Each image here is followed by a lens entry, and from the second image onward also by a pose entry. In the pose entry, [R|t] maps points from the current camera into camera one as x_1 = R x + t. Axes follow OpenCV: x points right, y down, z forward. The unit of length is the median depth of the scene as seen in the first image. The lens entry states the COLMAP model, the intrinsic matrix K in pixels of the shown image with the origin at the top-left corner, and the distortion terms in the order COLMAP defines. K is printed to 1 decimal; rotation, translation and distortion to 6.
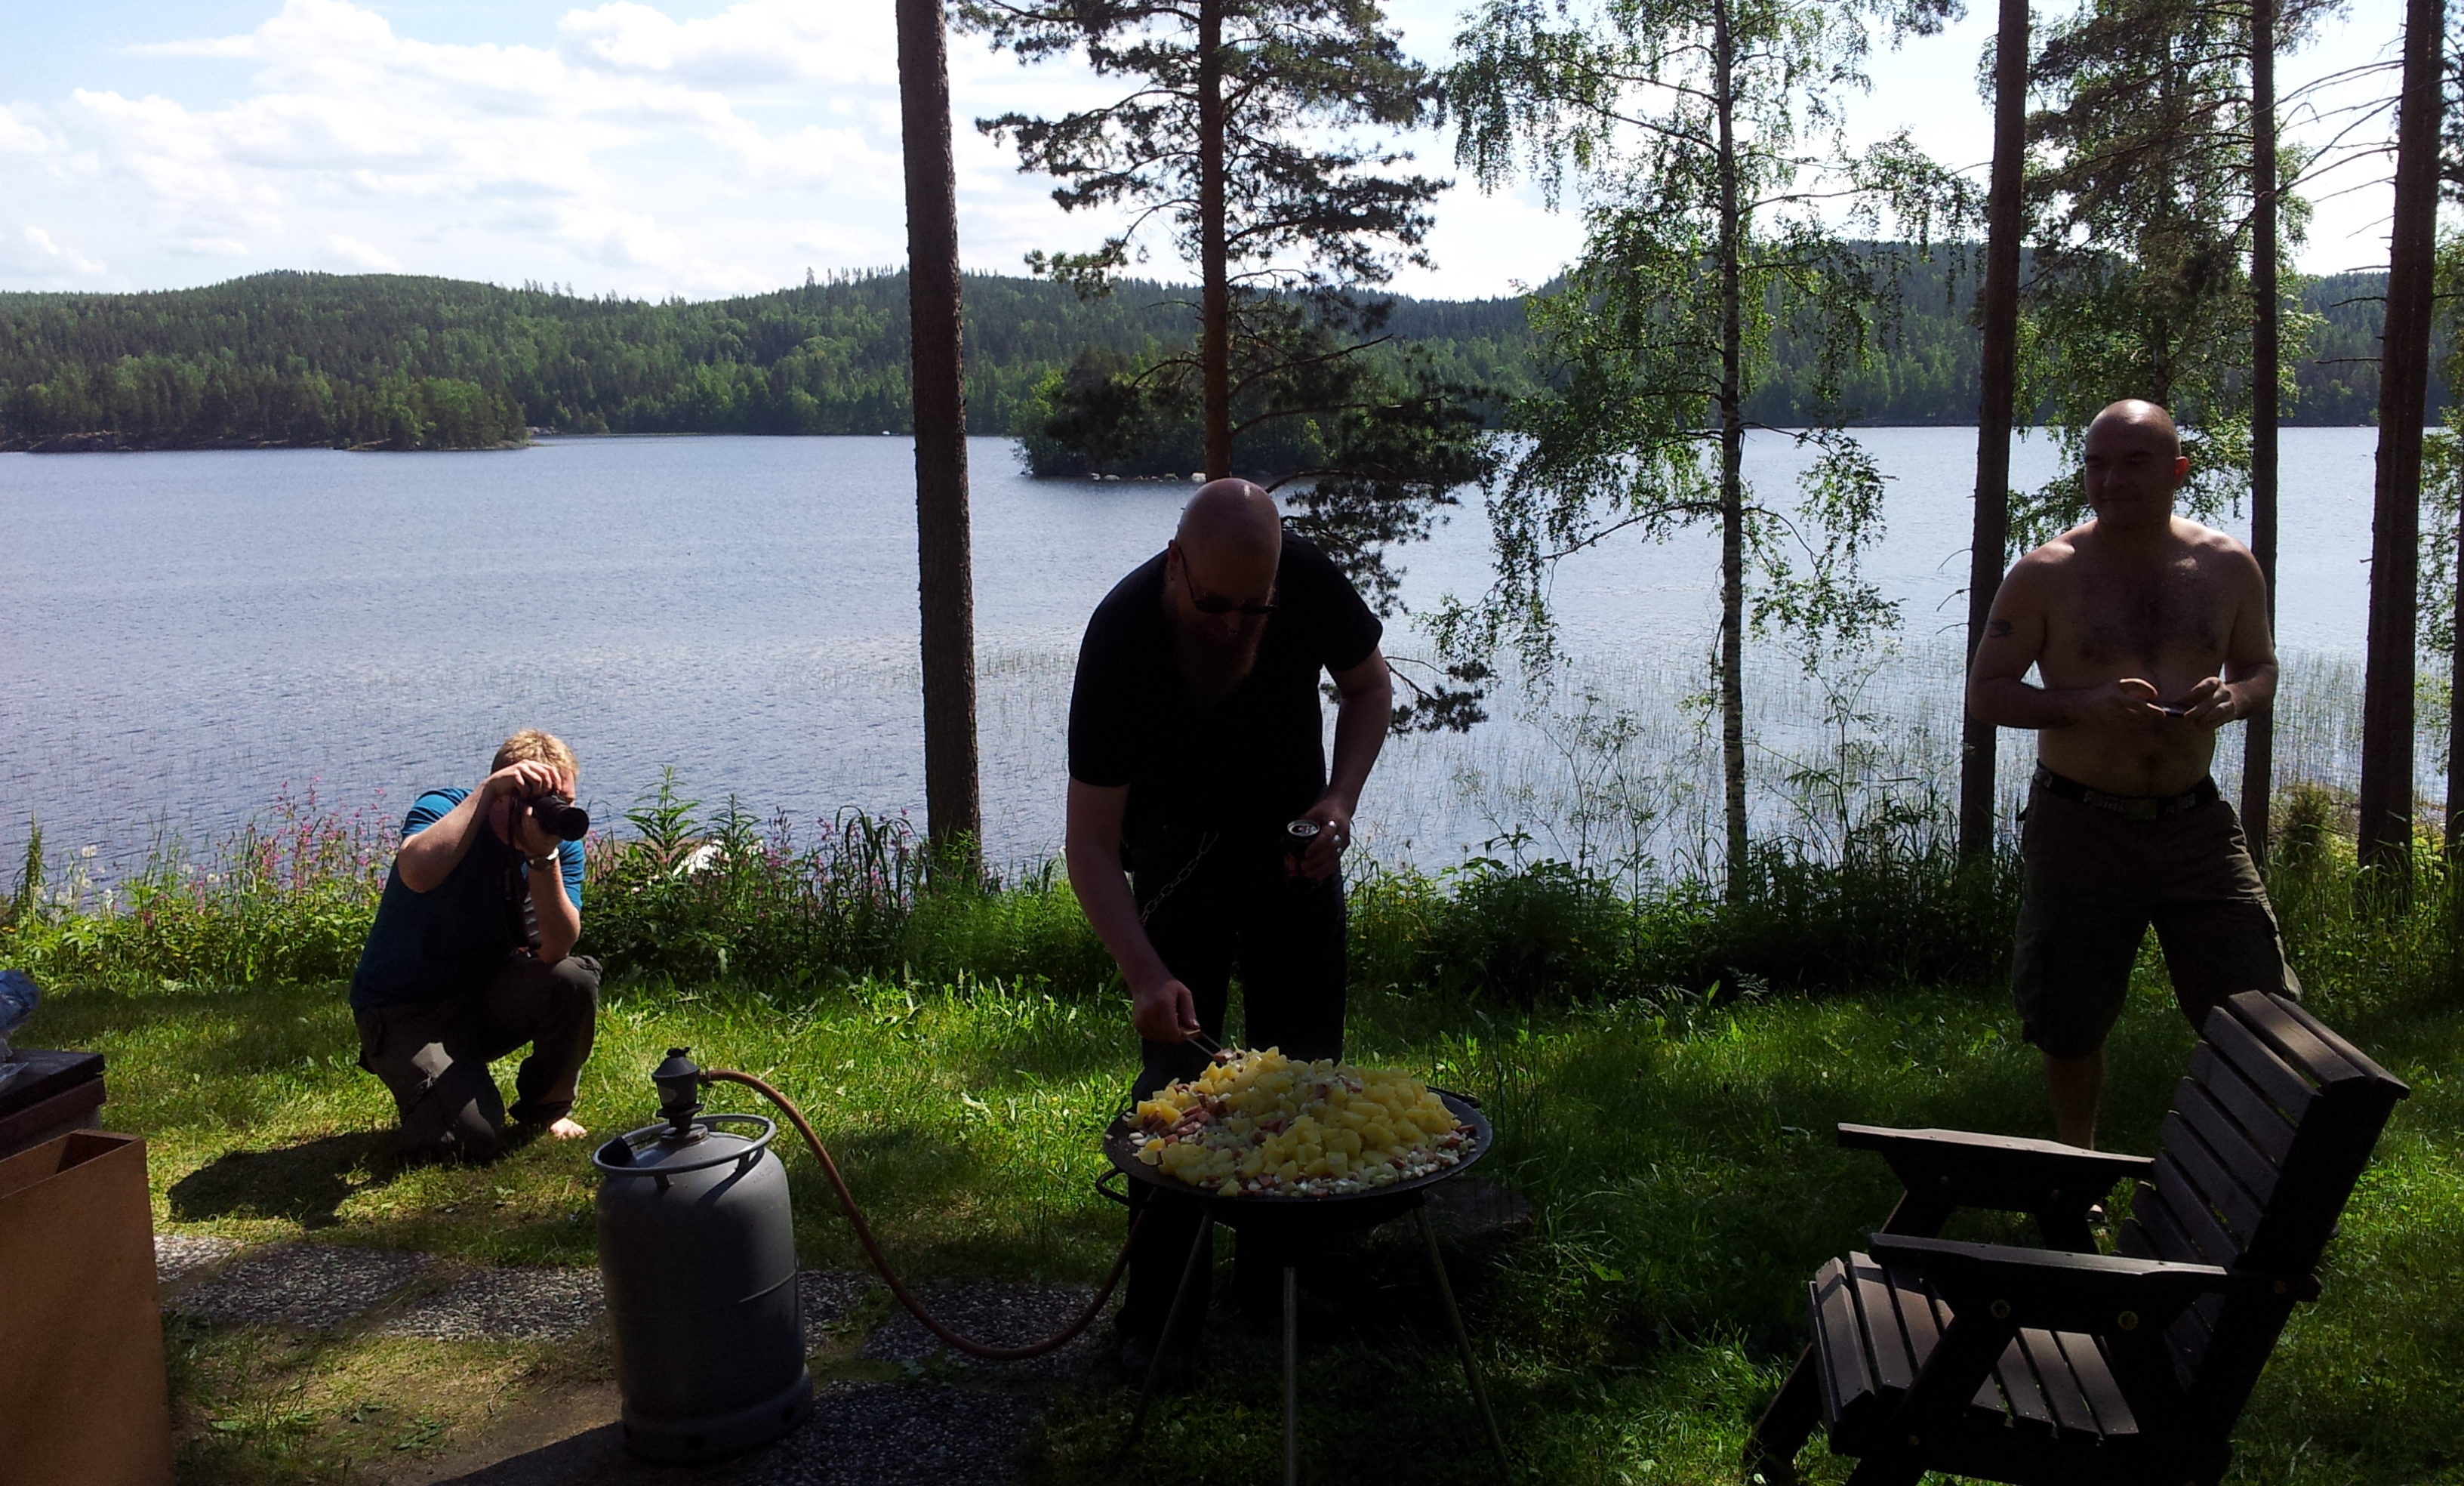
lens RADIAL K [[2416.4, 0, 1311.3], [0, 2416.4, 779.3], [0, 0, 1]] dist [0.137571, -0.482782]
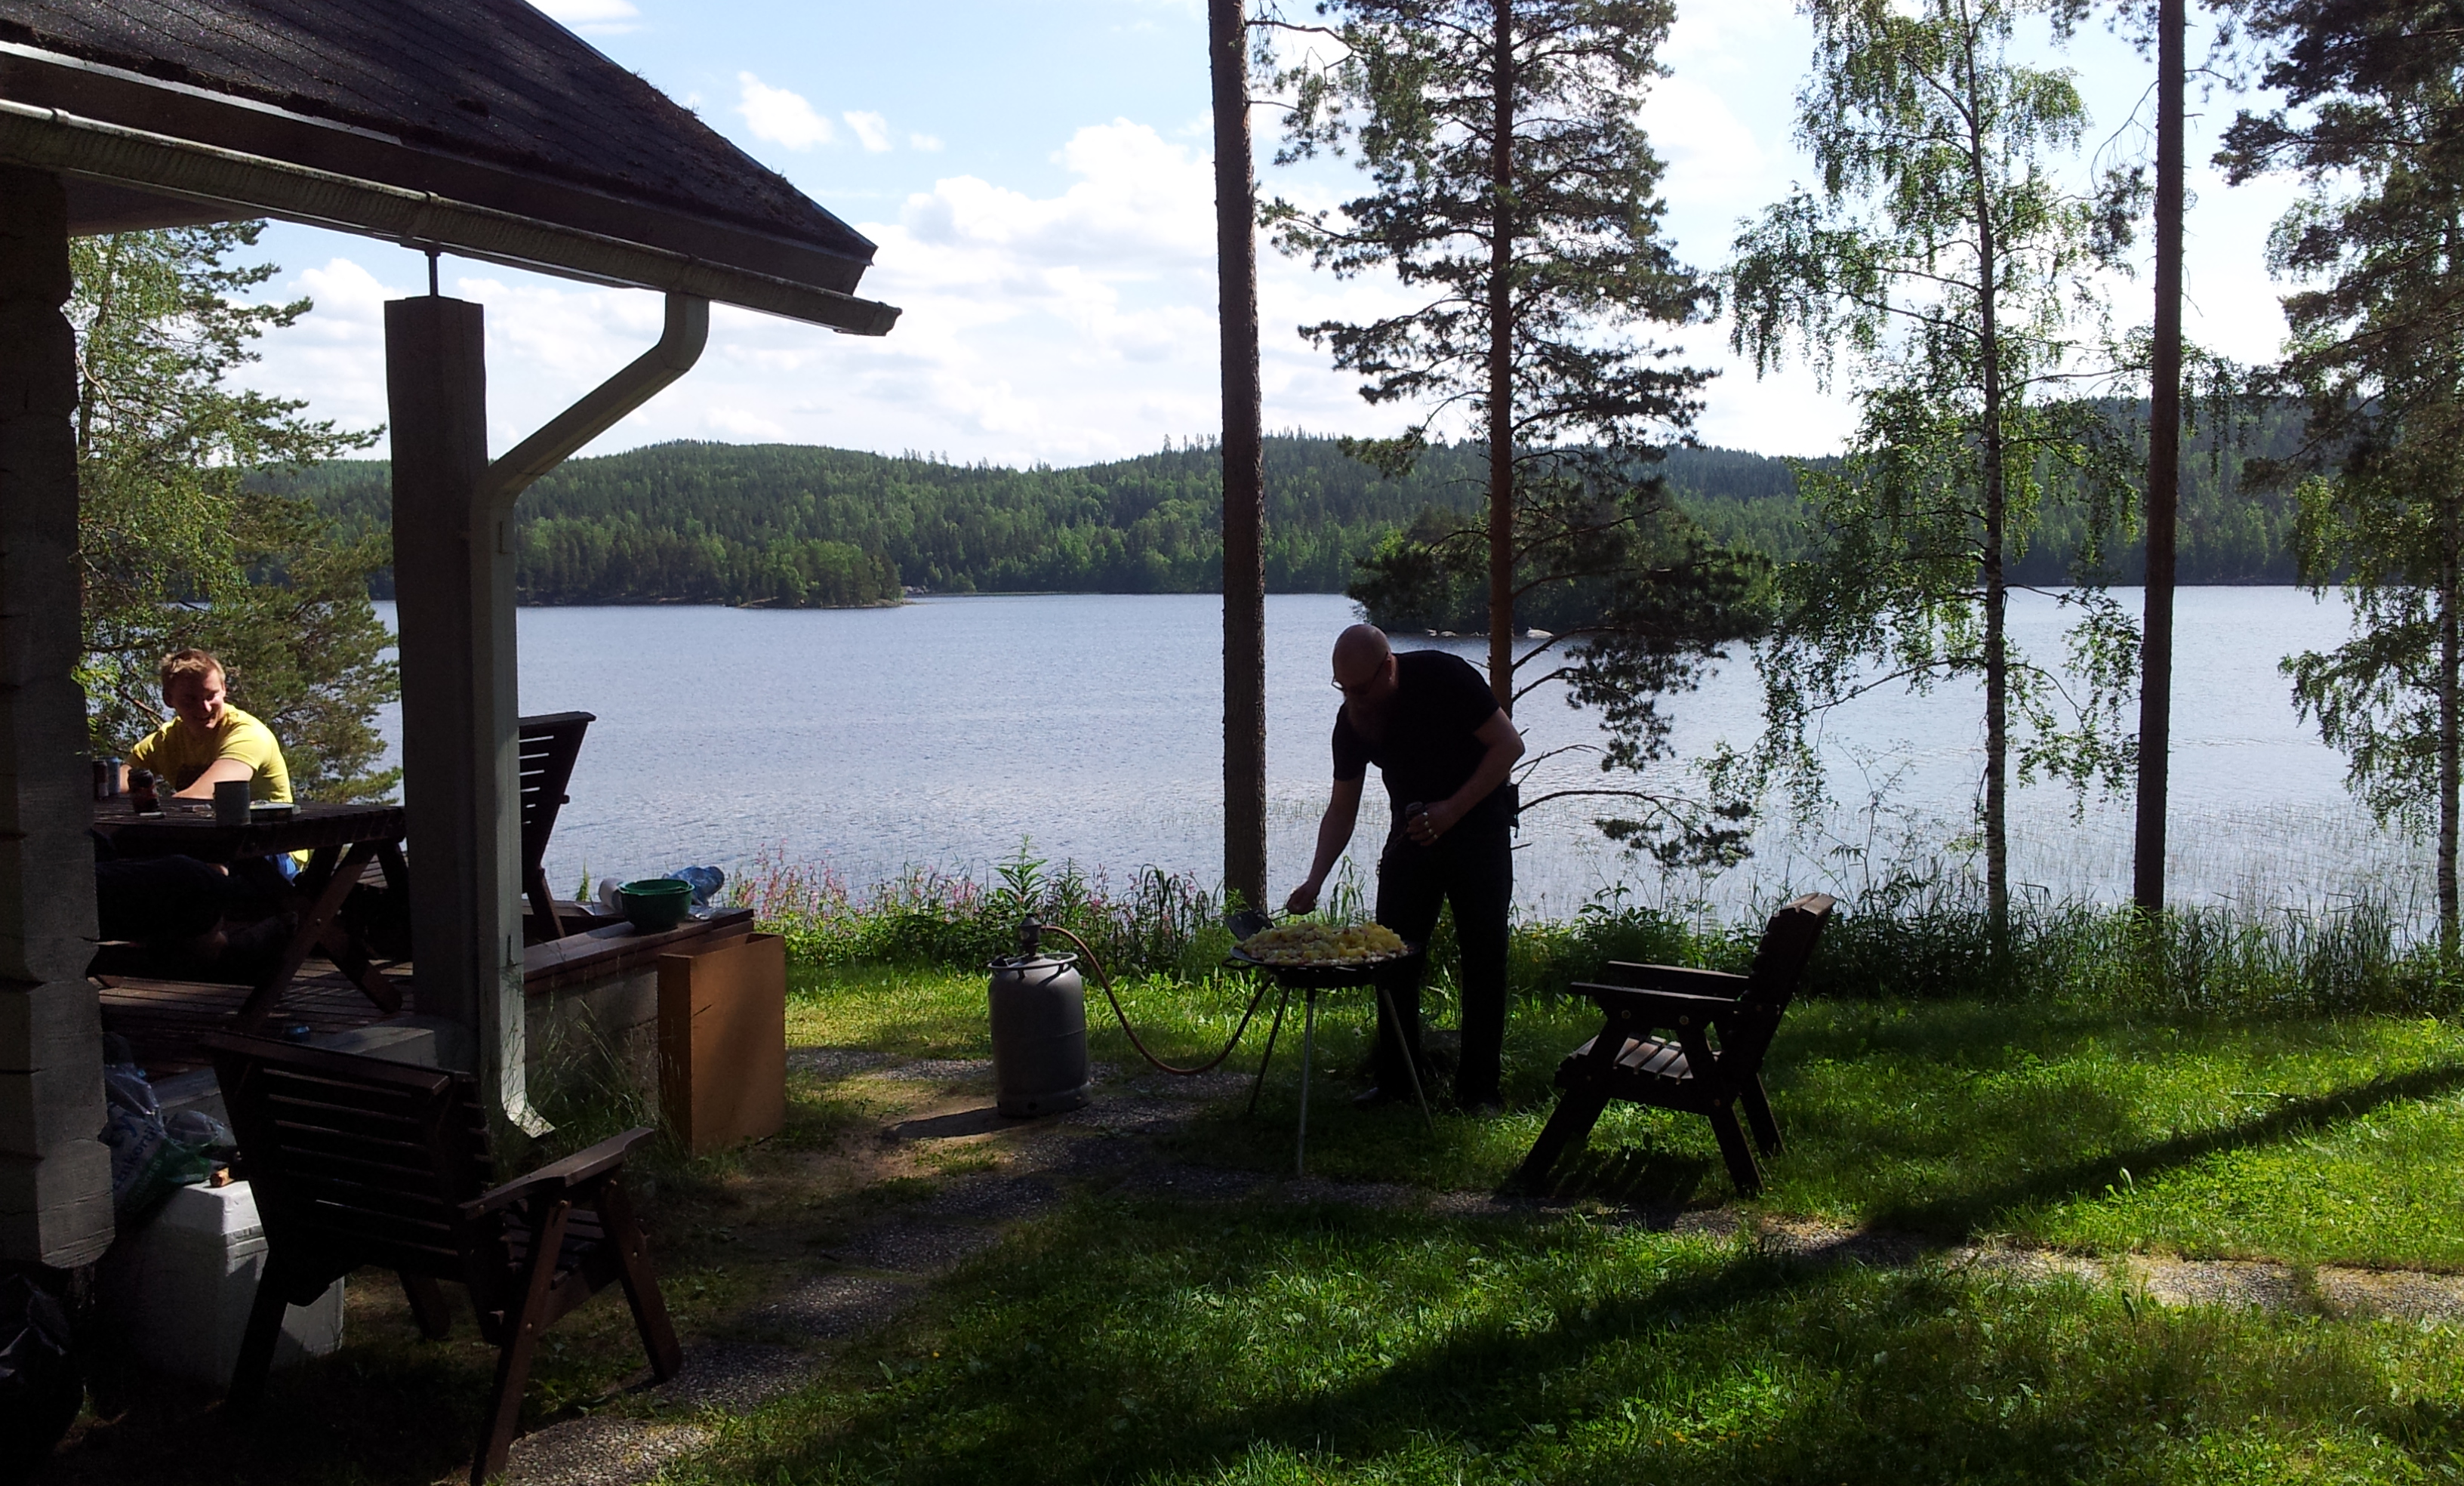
lens RADIAL K [[2444.9, 0, 1230.6], [0, 2444.9, 705.4], [0, 0, 1]] dist [0.153857, -0.483774]
pose [[0.984916, 0.009250, -0.172787, 0.030234], [-0.025565, 0.995390, -0.092438, 0.015116], [0.171135, 0.095461, 0.980612, -0.117375]]
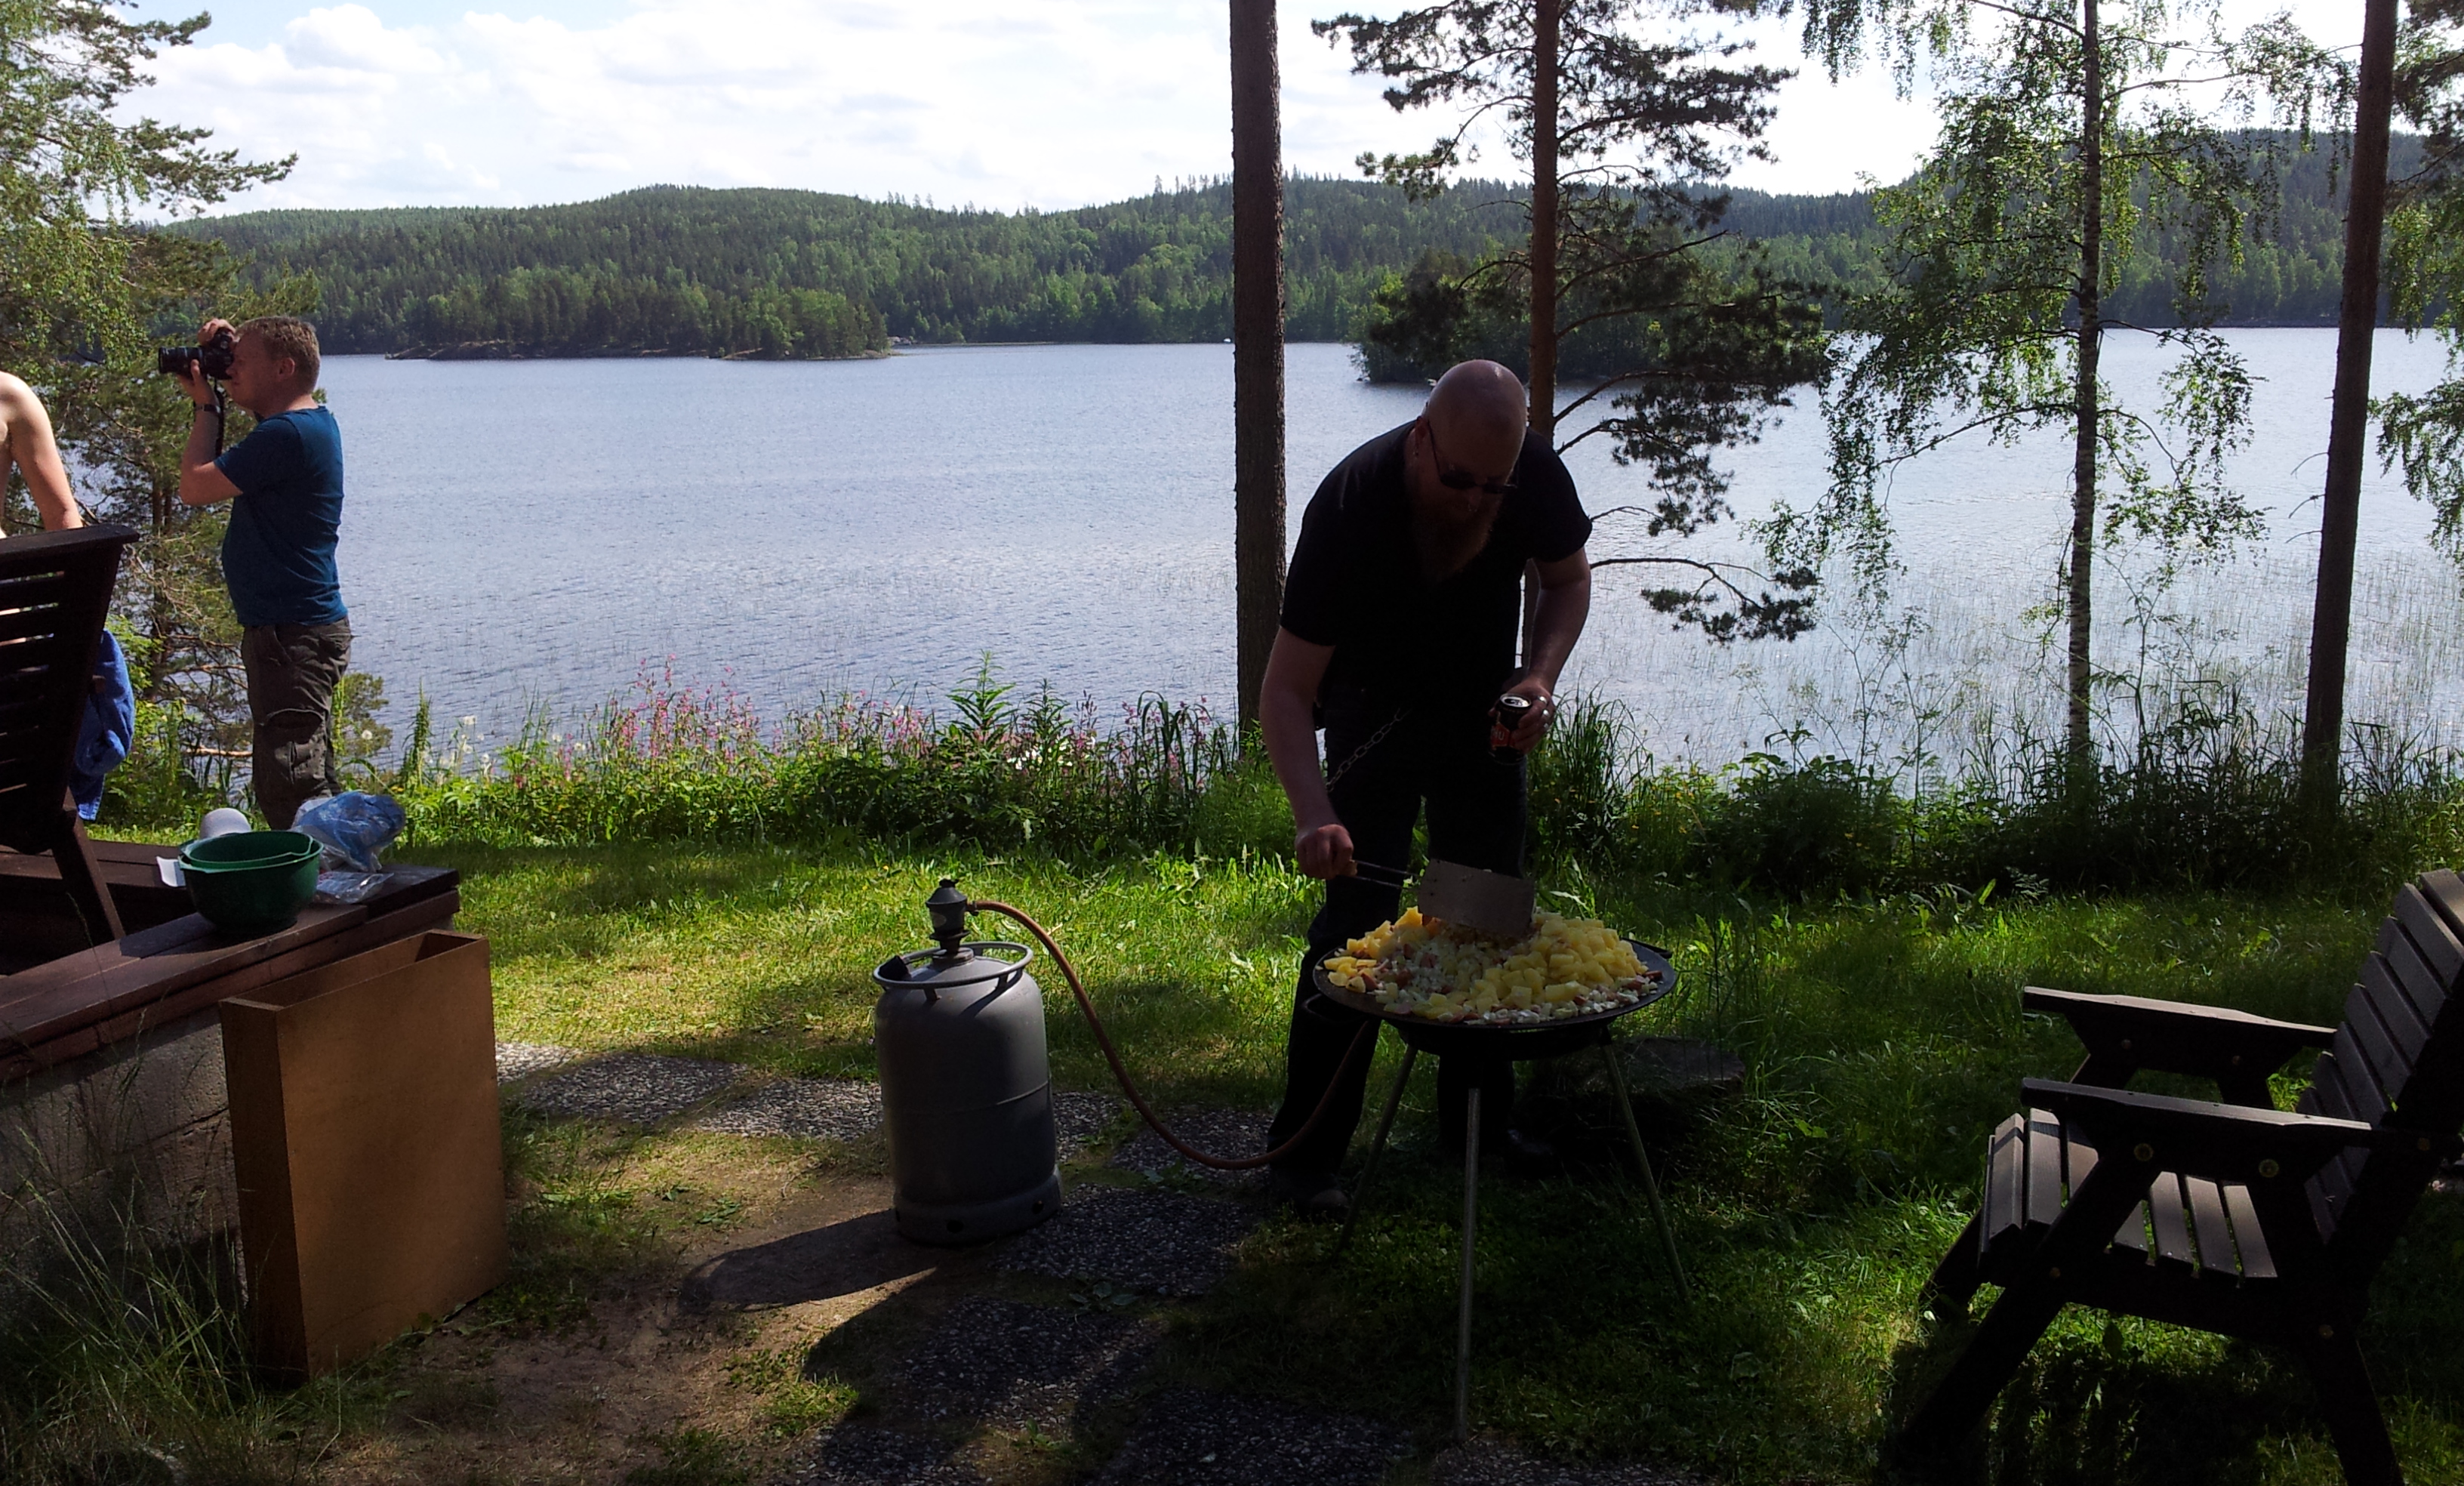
lens RADIAL K [[2410.0, 0, 1235.3], [0, 2410.0, 823.6], [0, 0, 1]] dist [0.122820, -0.396986]
pose [[0.985713, 0.028185, -0.166060, 0.006471], [-0.018897, 0.998181, 0.057244, 0.002355], [0.167372, -0.053288, 0.984453, -0.007852]]
